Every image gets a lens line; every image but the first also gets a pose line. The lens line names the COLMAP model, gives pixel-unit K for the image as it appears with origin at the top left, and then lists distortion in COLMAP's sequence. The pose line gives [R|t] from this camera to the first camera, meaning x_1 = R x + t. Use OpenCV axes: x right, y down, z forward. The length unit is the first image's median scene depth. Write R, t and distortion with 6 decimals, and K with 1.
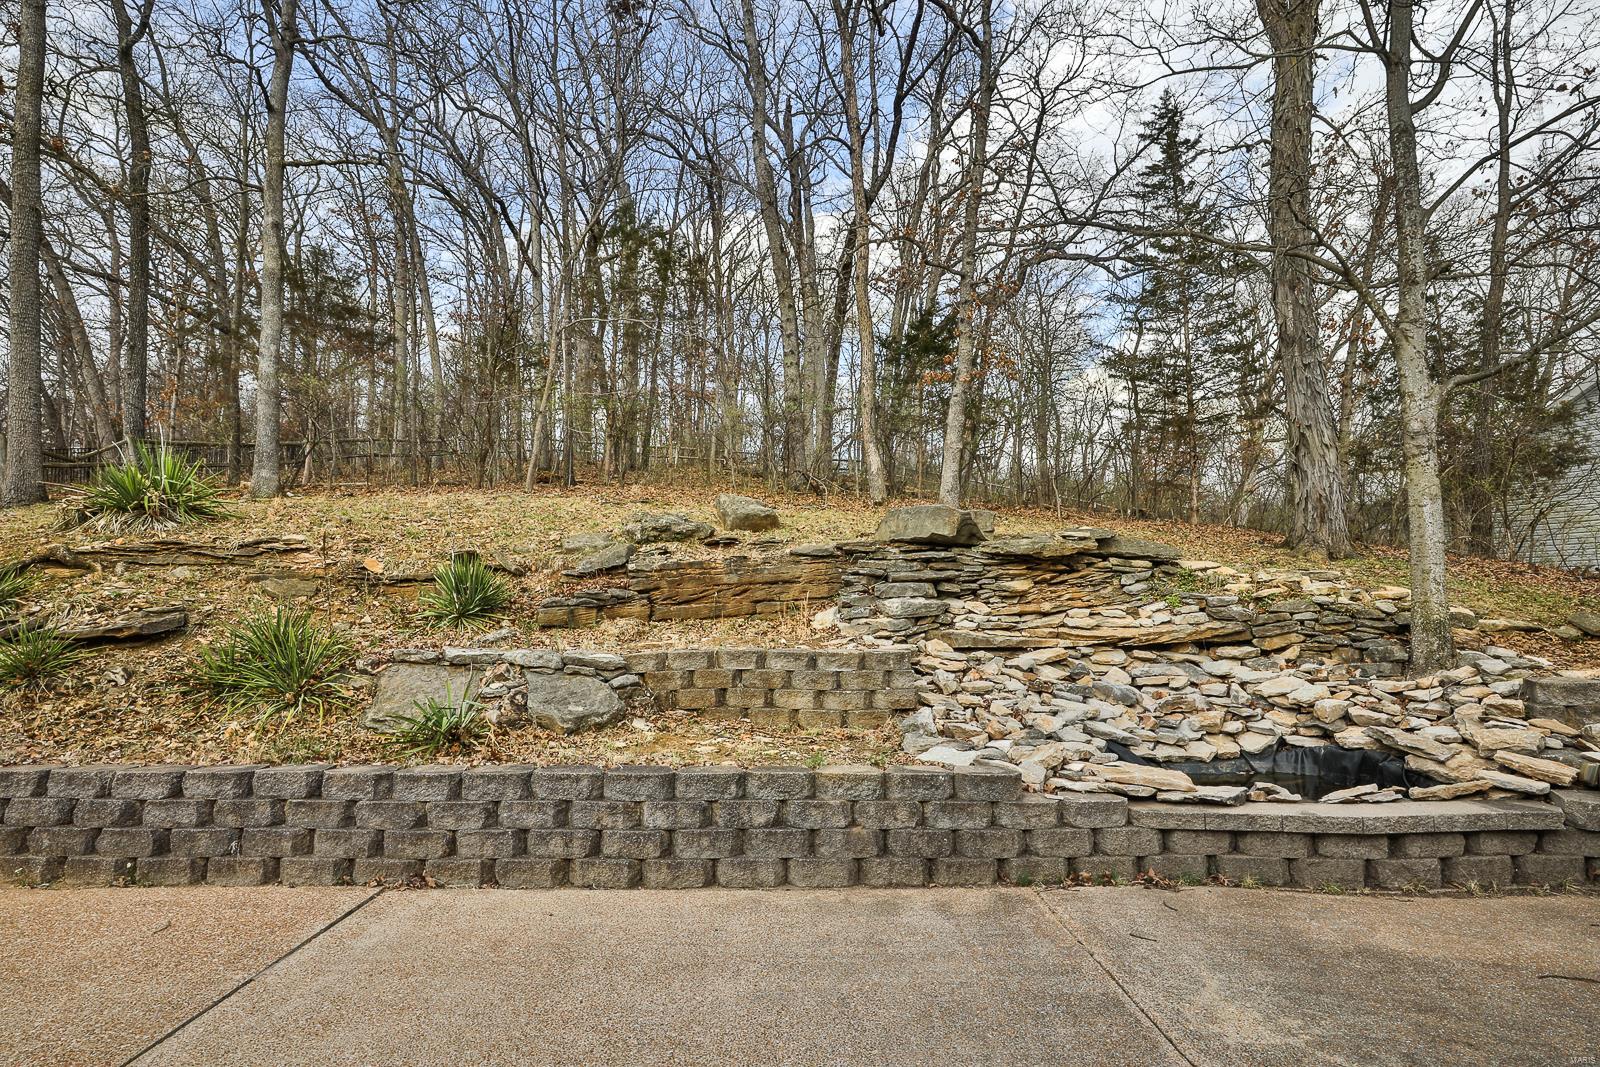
lens RADIAL K [[787.1, 0, 800.0], [0, 787.1, 533.5], [0, 0, 1]] dist [-0.040503, -0.000075]
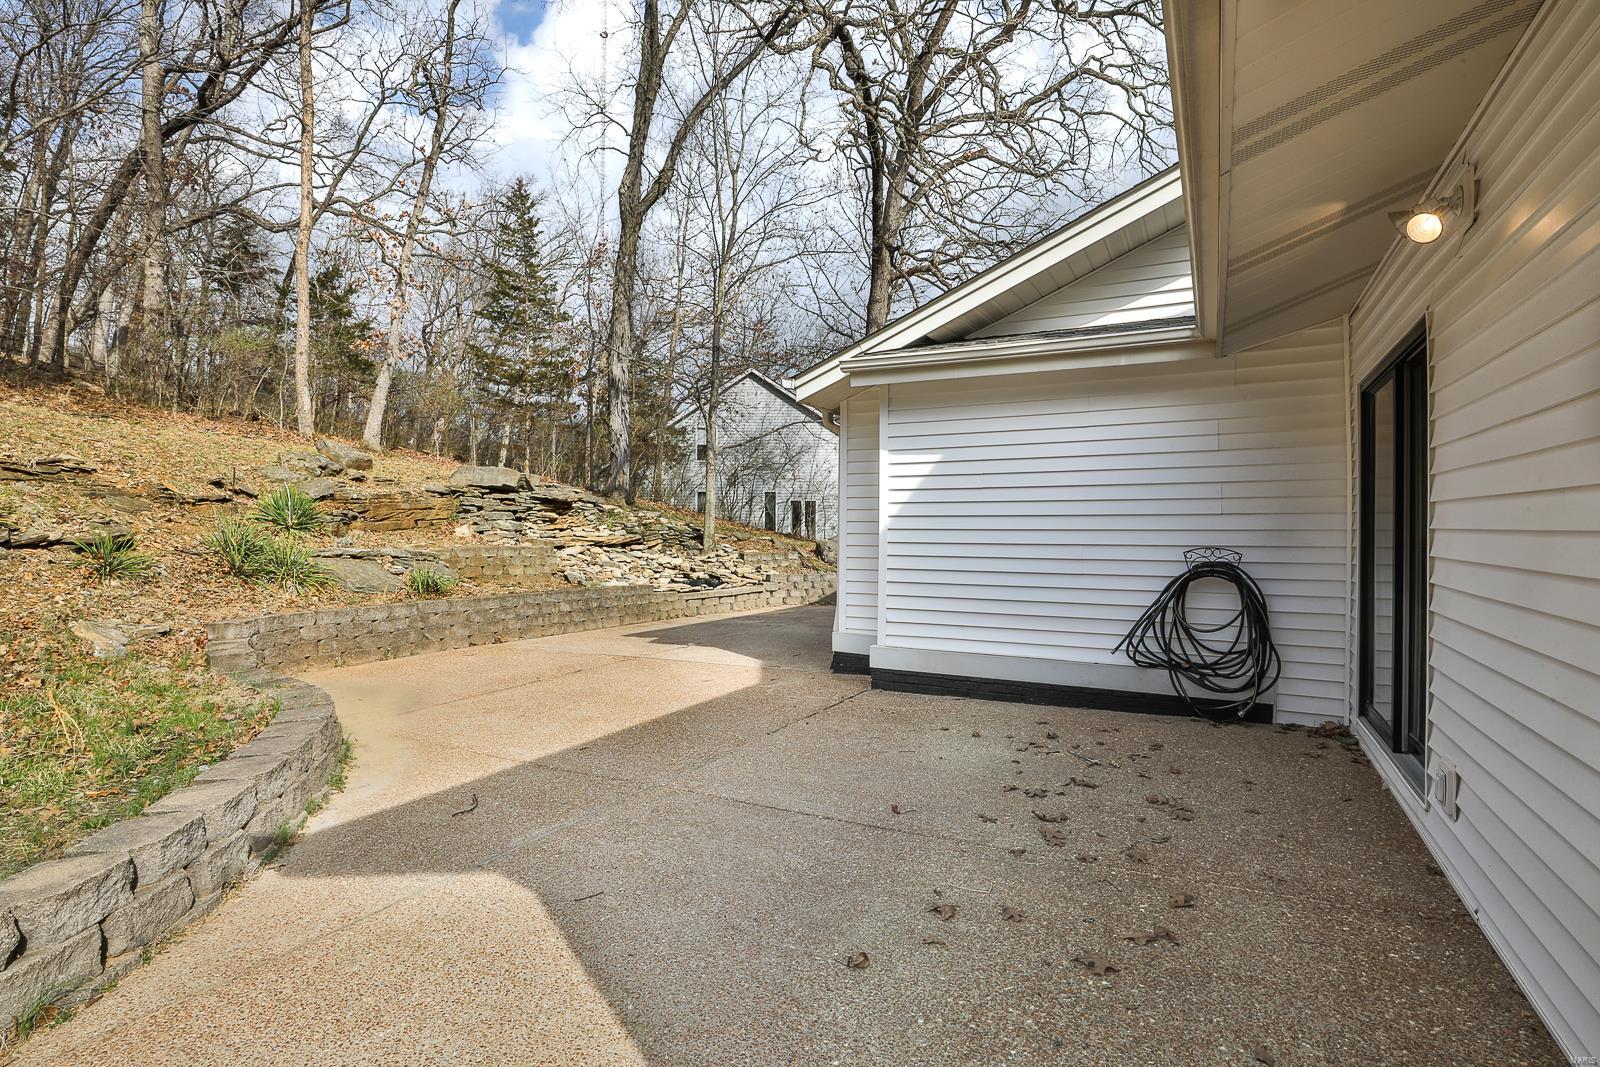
lens RADIAL K [[787.1, 0, 800.0], [0, 787.1, 533.5], [0, 0, 1]] dist [-0.040503, -0.000075]
pose [[0.482416, 0.006208, 0.875920, -1.132943], [-0.094838, 0.994467, 0.045184, -0.035225], [-0.870793, -0.104868, 0.480336, -0.479071]]
